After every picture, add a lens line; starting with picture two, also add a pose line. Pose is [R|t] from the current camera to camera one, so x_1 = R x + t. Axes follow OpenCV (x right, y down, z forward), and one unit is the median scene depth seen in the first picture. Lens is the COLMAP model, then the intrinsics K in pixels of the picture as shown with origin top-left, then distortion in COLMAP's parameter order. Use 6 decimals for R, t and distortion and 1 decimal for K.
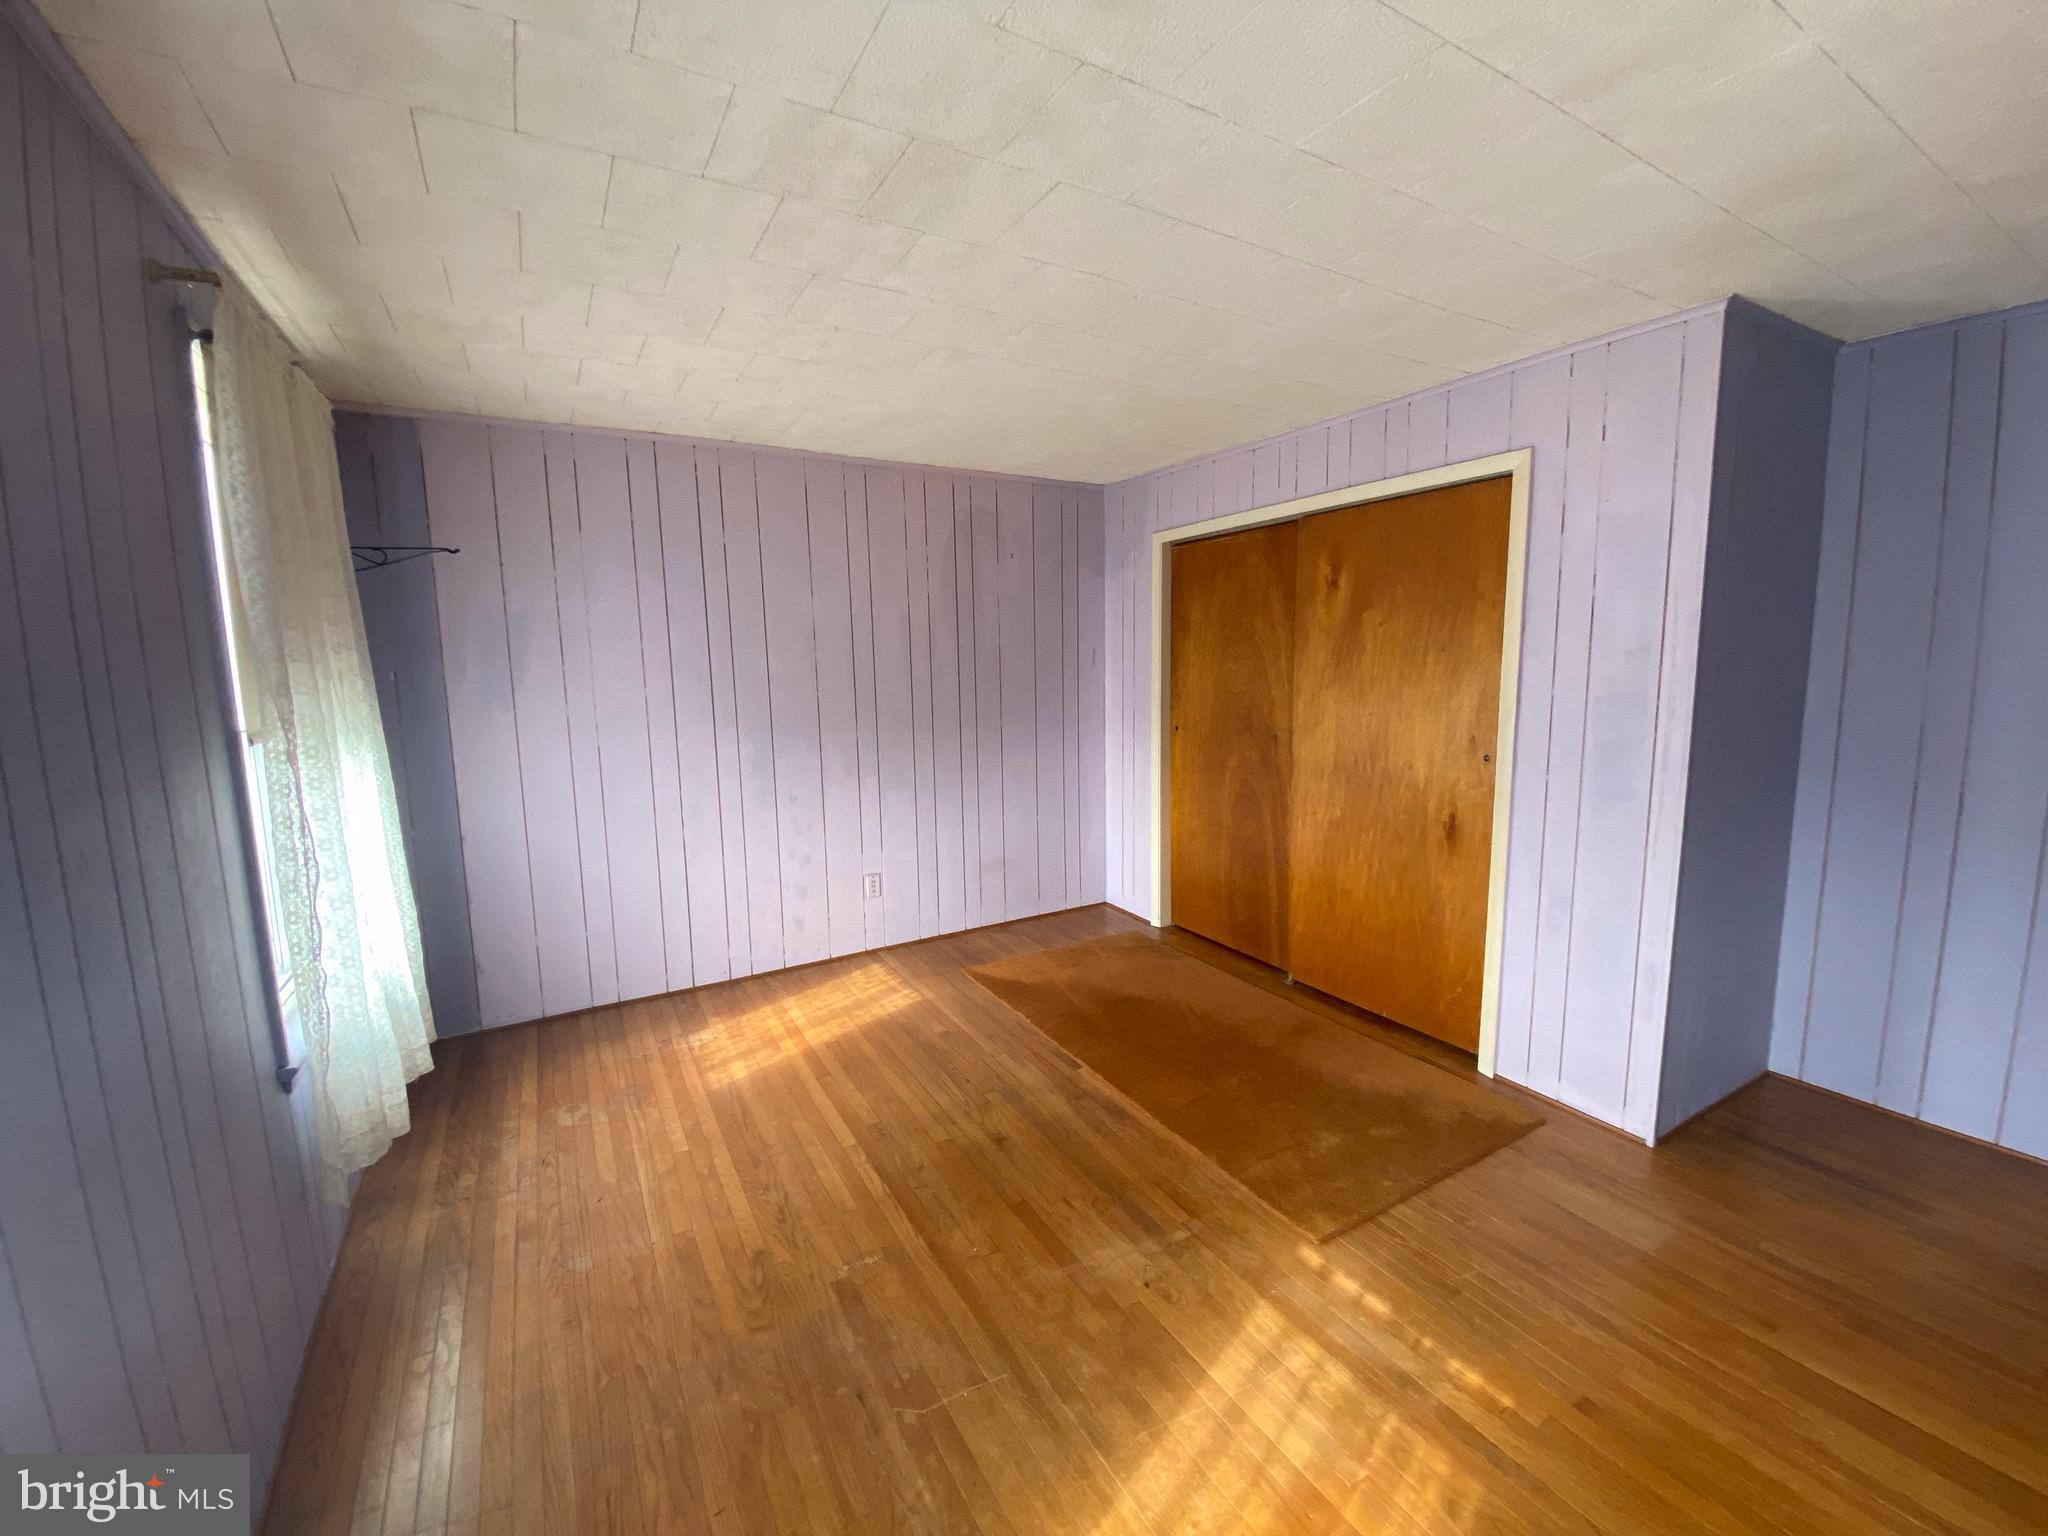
lens RADIAL K [[832.5, 0, 1020.9], [0, 832.5, 765.7], [0, 0, 1]] dist [0.004577, -0.012282]
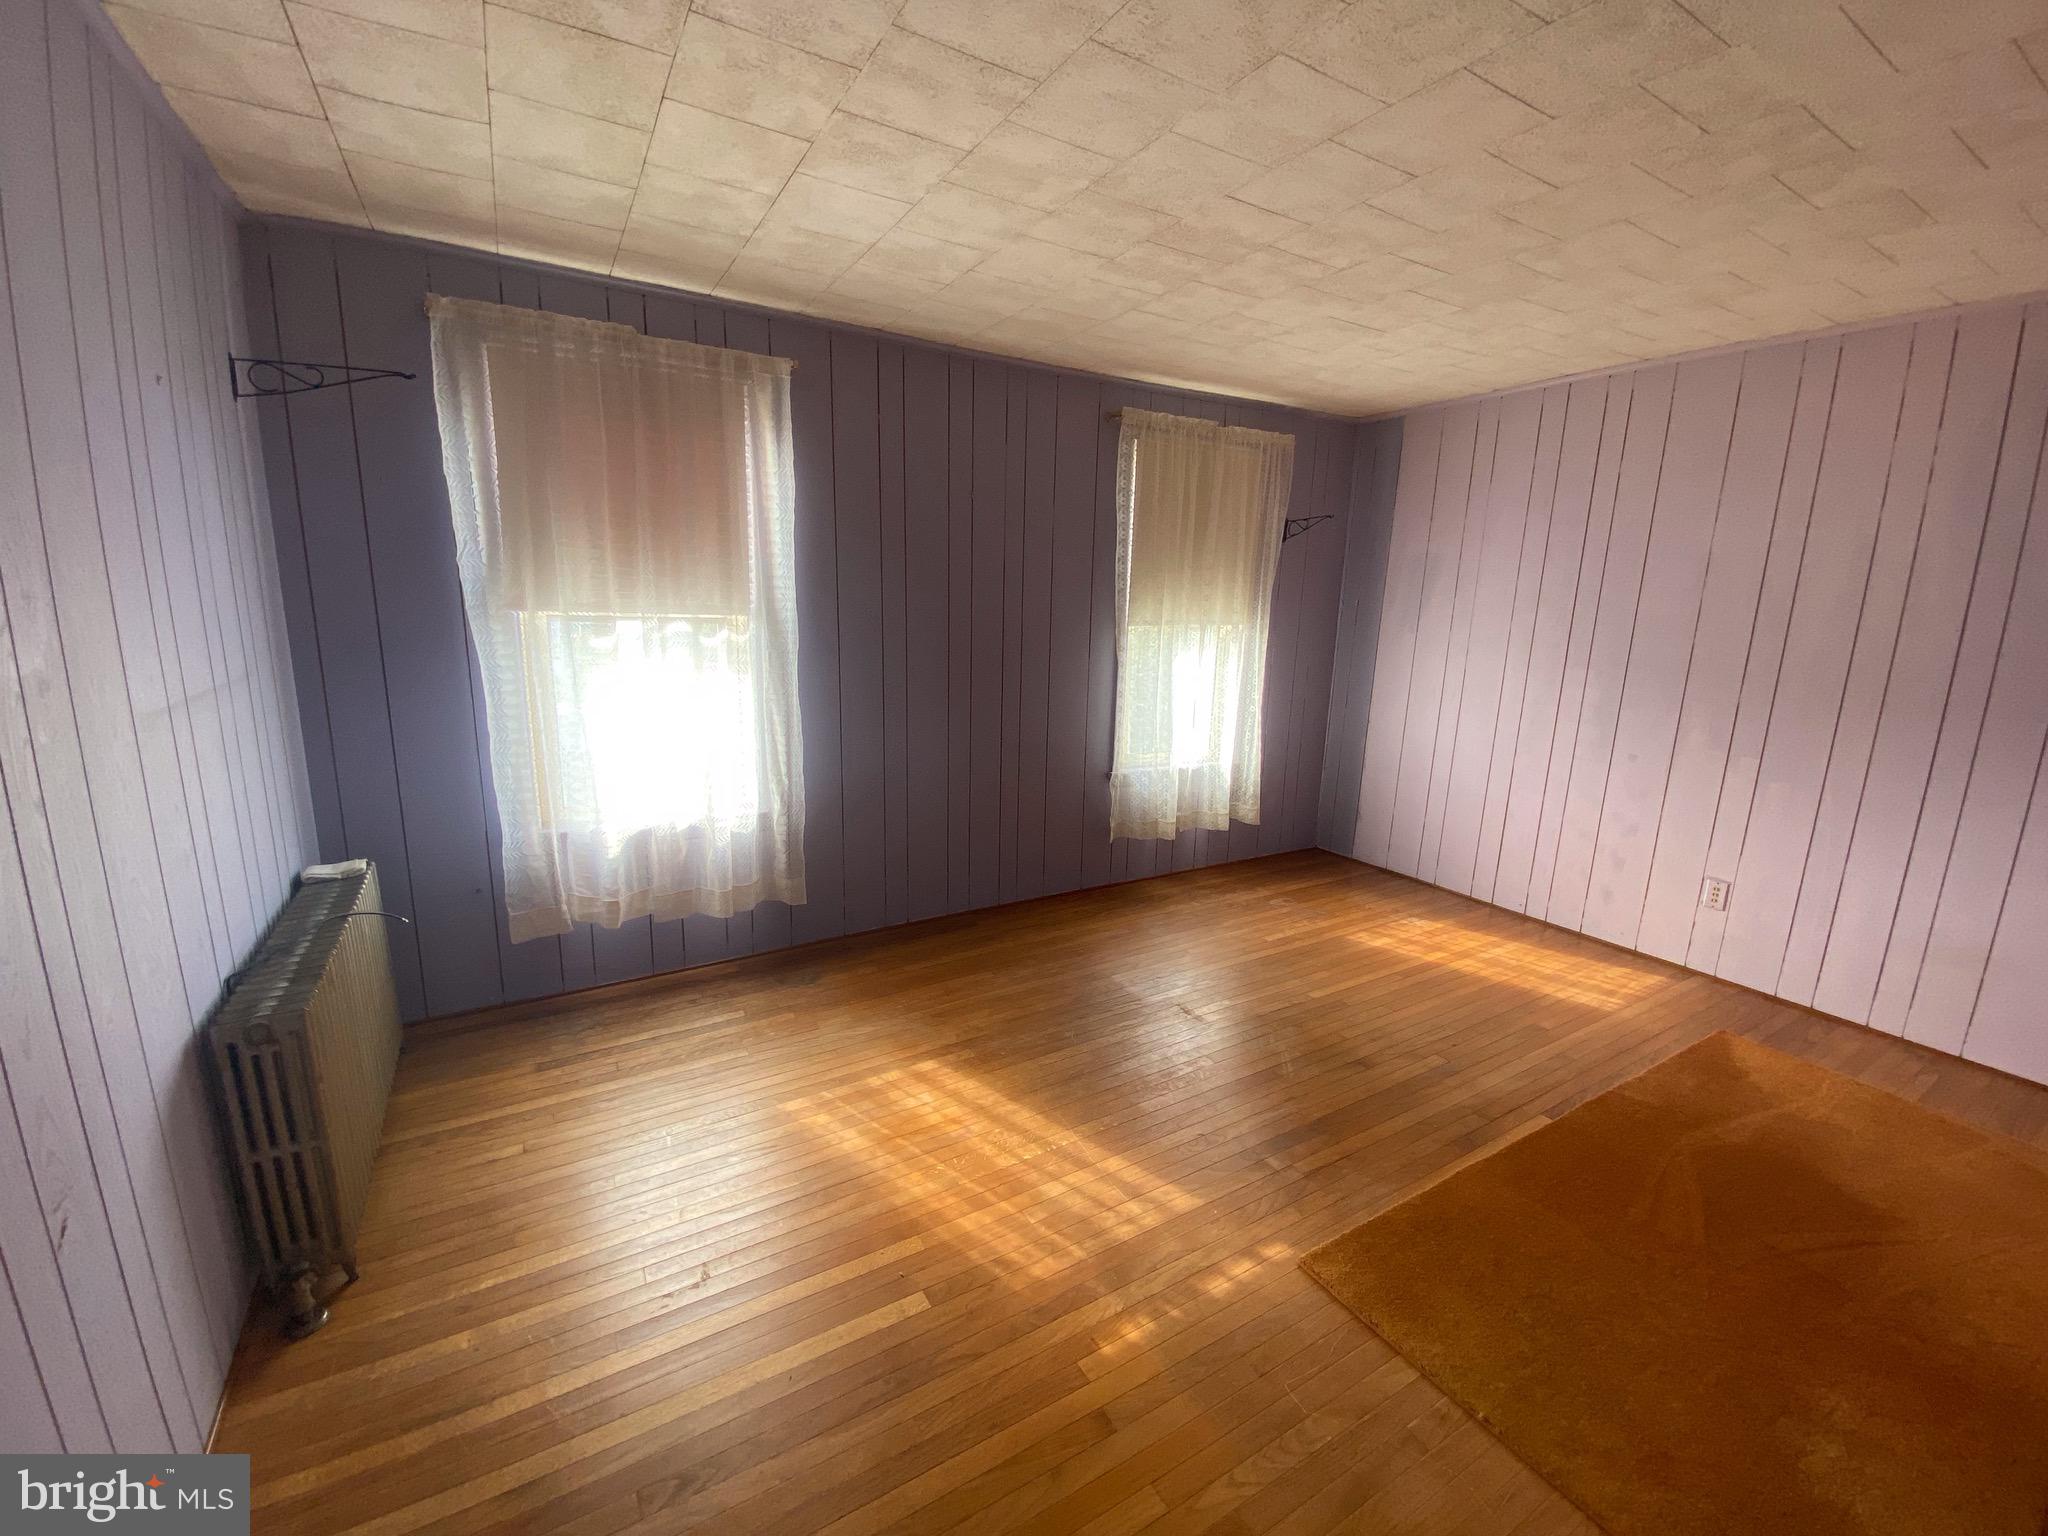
lens RADIAL K [[832.5, 0, 1020.1], [0, 832.5, 761.8], [0, 0, 1]] dist [0.004577, -0.012282]
pose [[-0.000106, 0.215982, -0.976397, 0.719014], [-0.159817, 0.963844, 0.213222, -0.049845], [0.987147, 0.156068, 0.034415, 0.388876]]
